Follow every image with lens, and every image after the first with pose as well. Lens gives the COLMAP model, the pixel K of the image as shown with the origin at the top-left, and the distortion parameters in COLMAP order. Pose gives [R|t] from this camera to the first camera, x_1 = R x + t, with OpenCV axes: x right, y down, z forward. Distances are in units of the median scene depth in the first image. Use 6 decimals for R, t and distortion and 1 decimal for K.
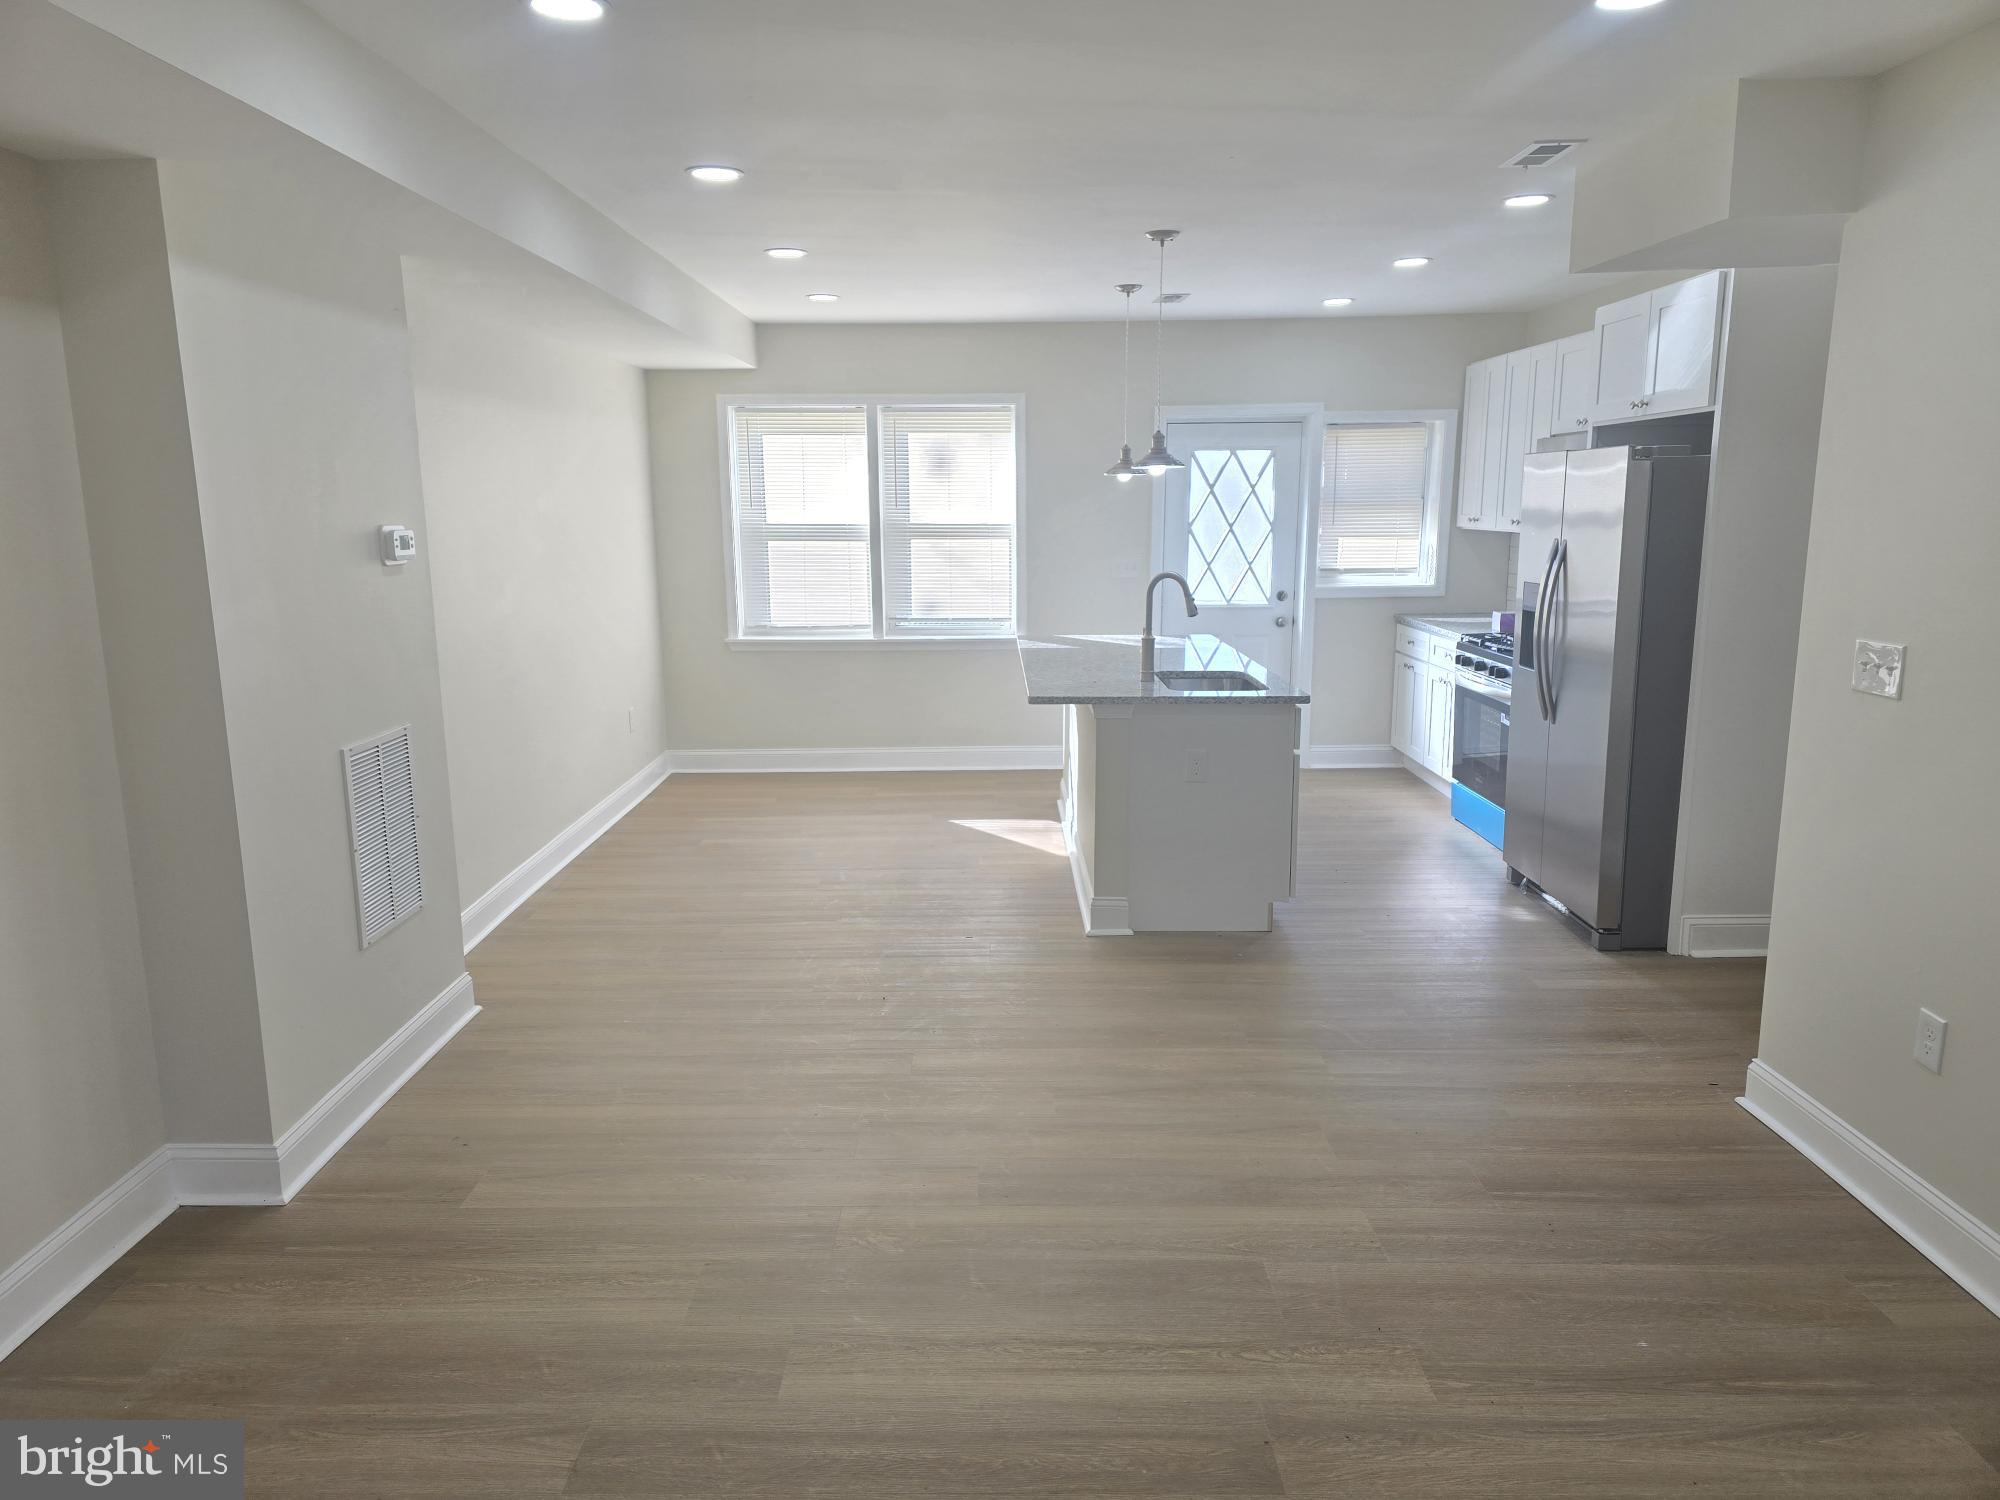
lens RADIAL K [[1340.0, 0, 1000.0], [0, 1340.0, 750.0], [0, 0, 1]] dist [0.002876, 0.000350]
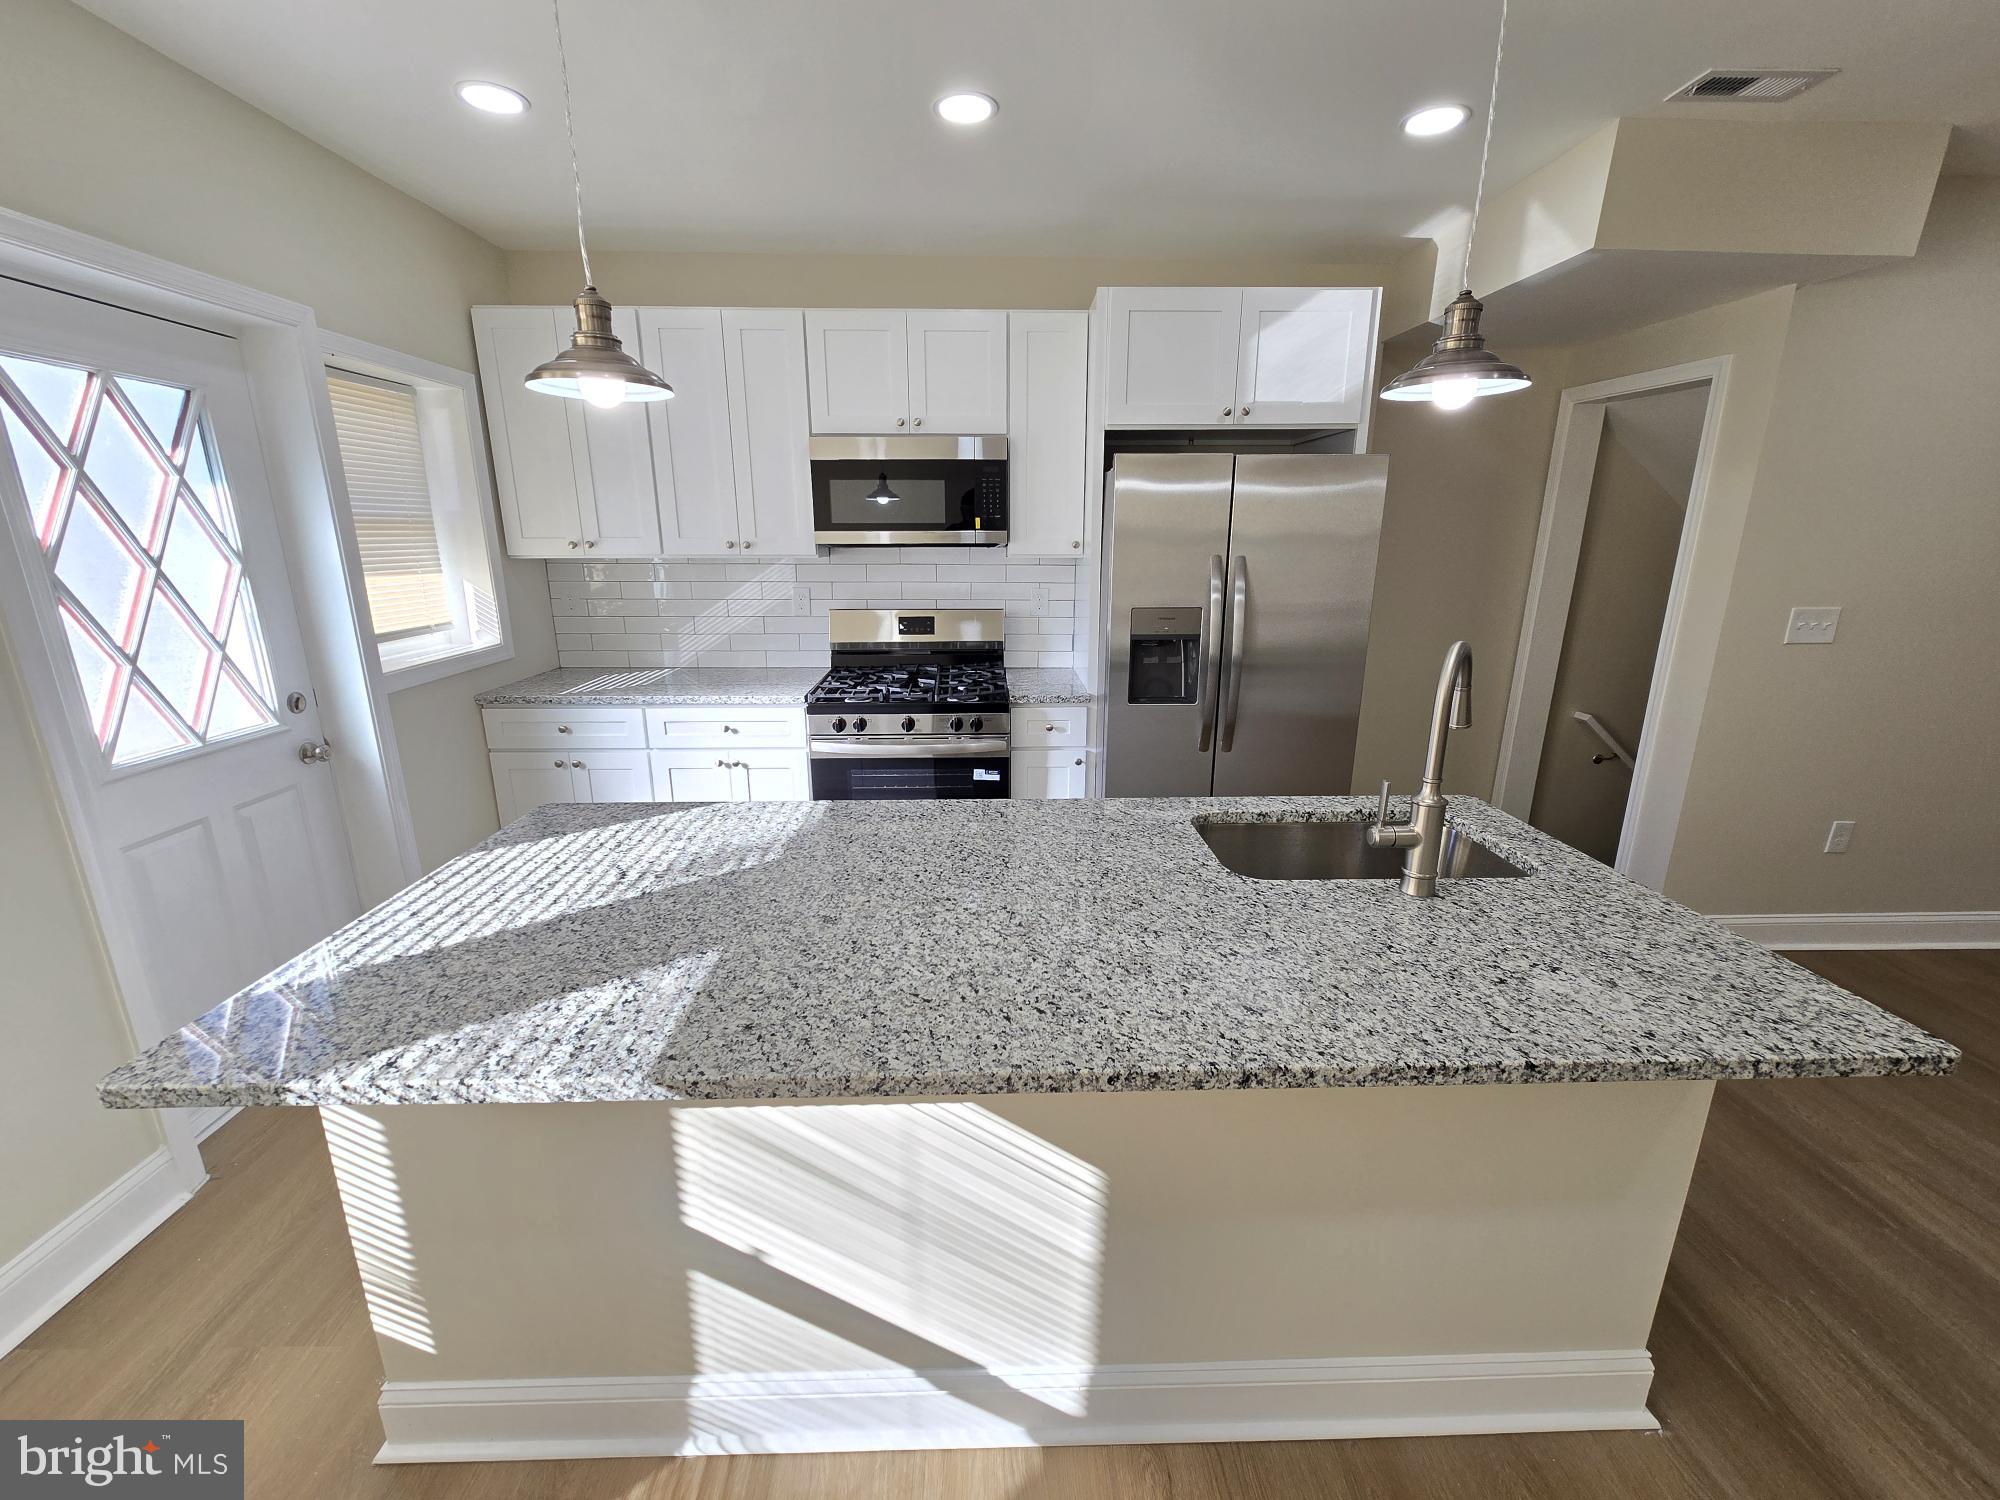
lens RADIAL K [[815.7, 0, 1000.0], [0, 815.7, 750.0], [0, 0, 1]] dist [0.000004, 0.000094]
pose [[-0.039823, -0.247037, 0.968187, -0.101592], [0.188736, 0.949654, 0.250072, -0.127249], [-0.981220, 0.192690, 0.008806, 0.756945]]
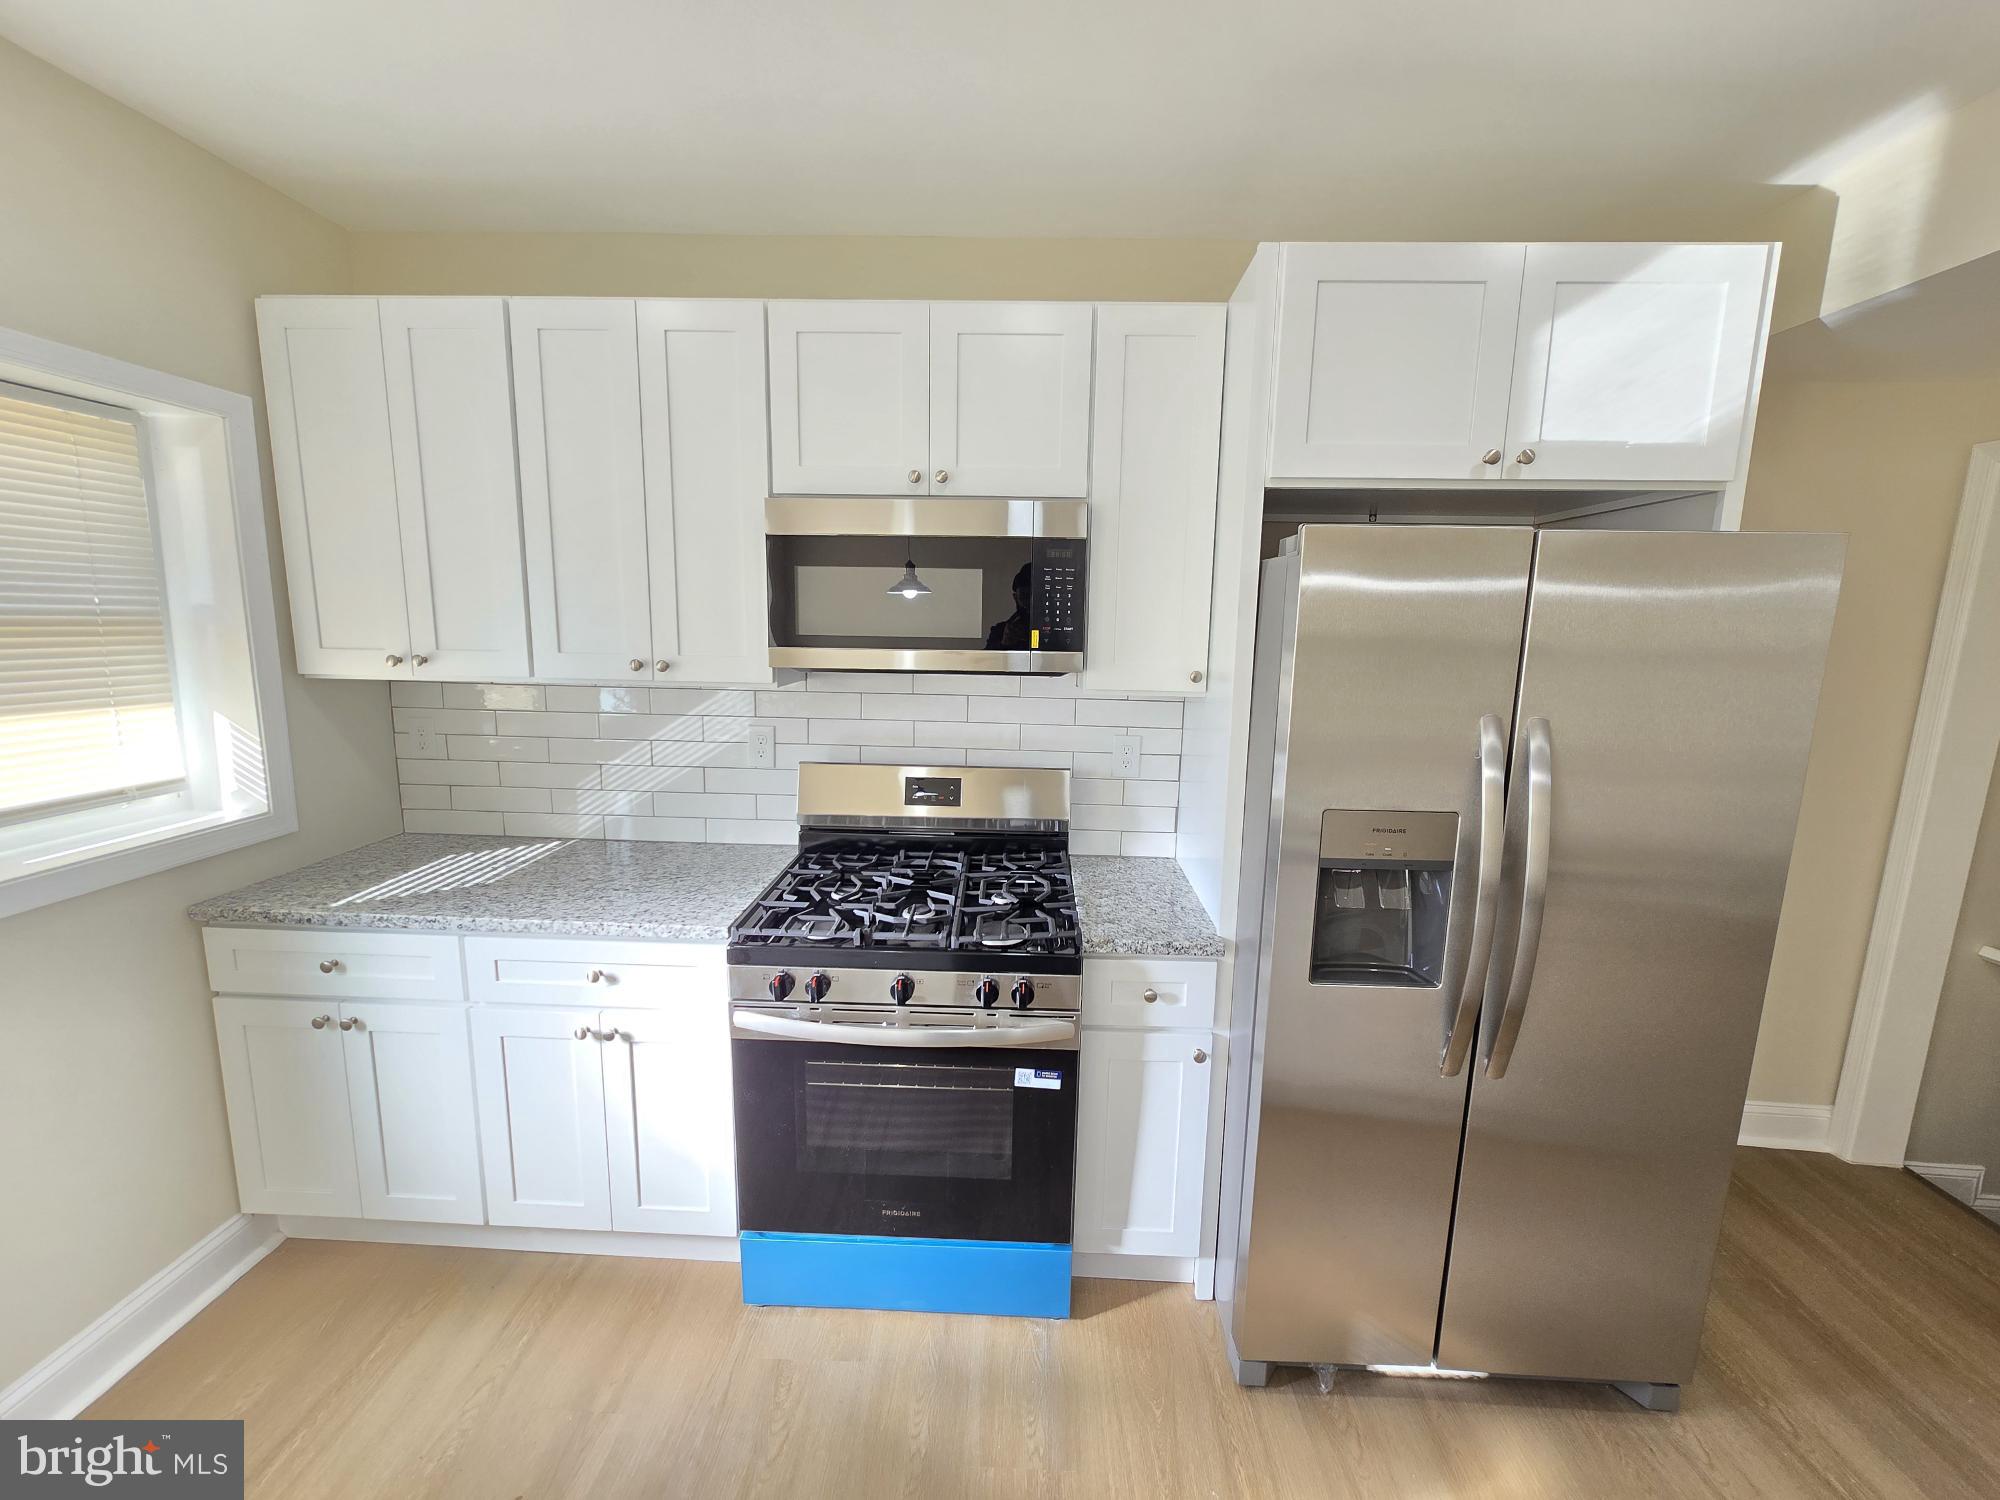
lens RADIAL K [[815.7, 0, 1000.0], [0, 815.7, 750.0], [0, 0, 1]] dist [0.000004, 0.000094]
pose [[0.021139, -0.147029, 0.988906, 0.075920], [0.169893, 0.975270, 0.141369, -0.139361], [-0.985236, 0.165019, 0.045596, 0.754203]]
